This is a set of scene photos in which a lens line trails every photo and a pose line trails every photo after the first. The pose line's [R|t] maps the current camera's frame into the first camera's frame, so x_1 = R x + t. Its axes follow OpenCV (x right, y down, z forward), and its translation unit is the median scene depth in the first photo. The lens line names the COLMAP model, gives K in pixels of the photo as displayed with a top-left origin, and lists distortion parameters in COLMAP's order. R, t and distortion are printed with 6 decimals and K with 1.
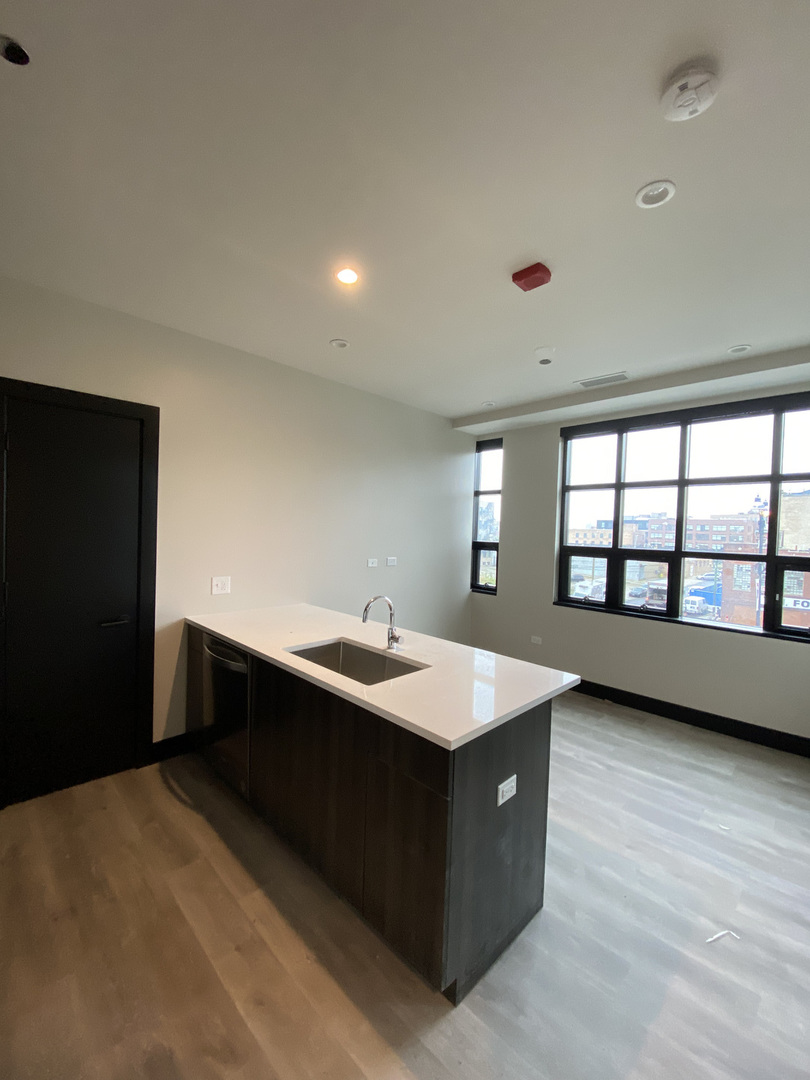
lens RADIAL K [[442.0, 0, 403.7], [0, 442.0, 541.1], [0, 0, 1]] dist [-0.014344, -0.000154]
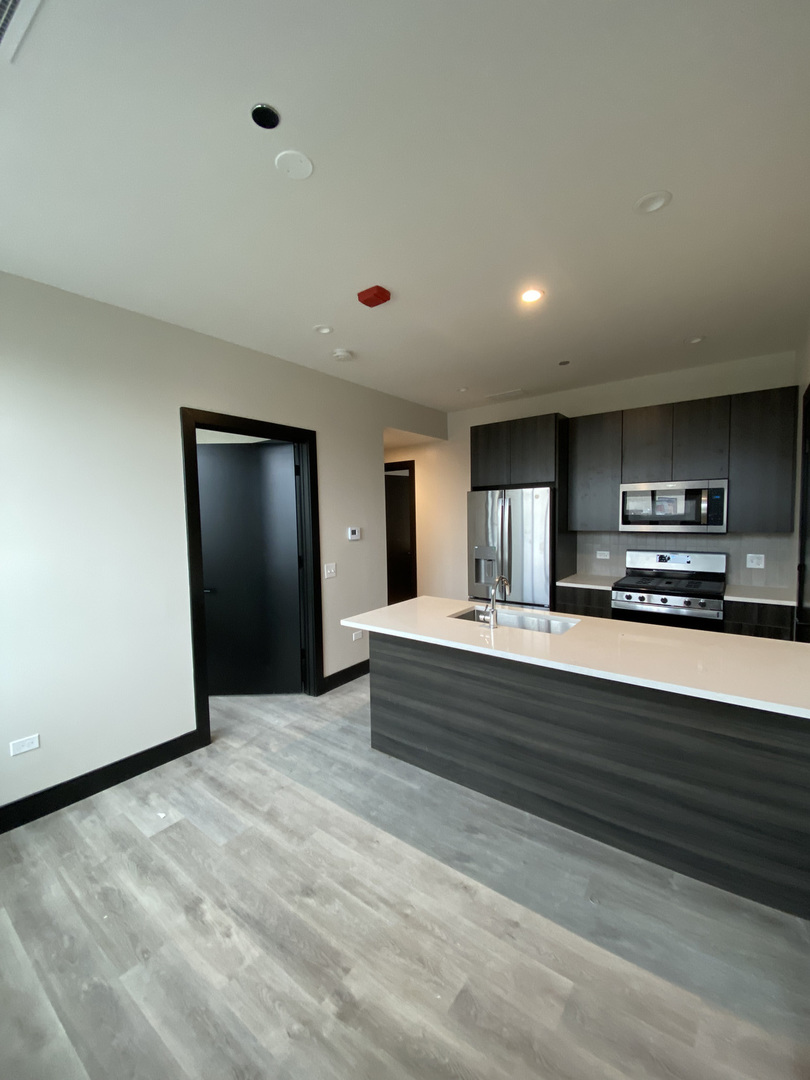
lens RADIAL K [[442.0, 0, 404.7], [0, 442.0, 540.1], [0, 0, 1]] dist [-0.014344, -0.000154]
pose [[-0.989379, -0.012179, -0.144847, 0.359967], [-0.024683, 0.996088, 0.084846, -0.071067], [0.143247, 0.087520, -0.985810, 2.135468]]
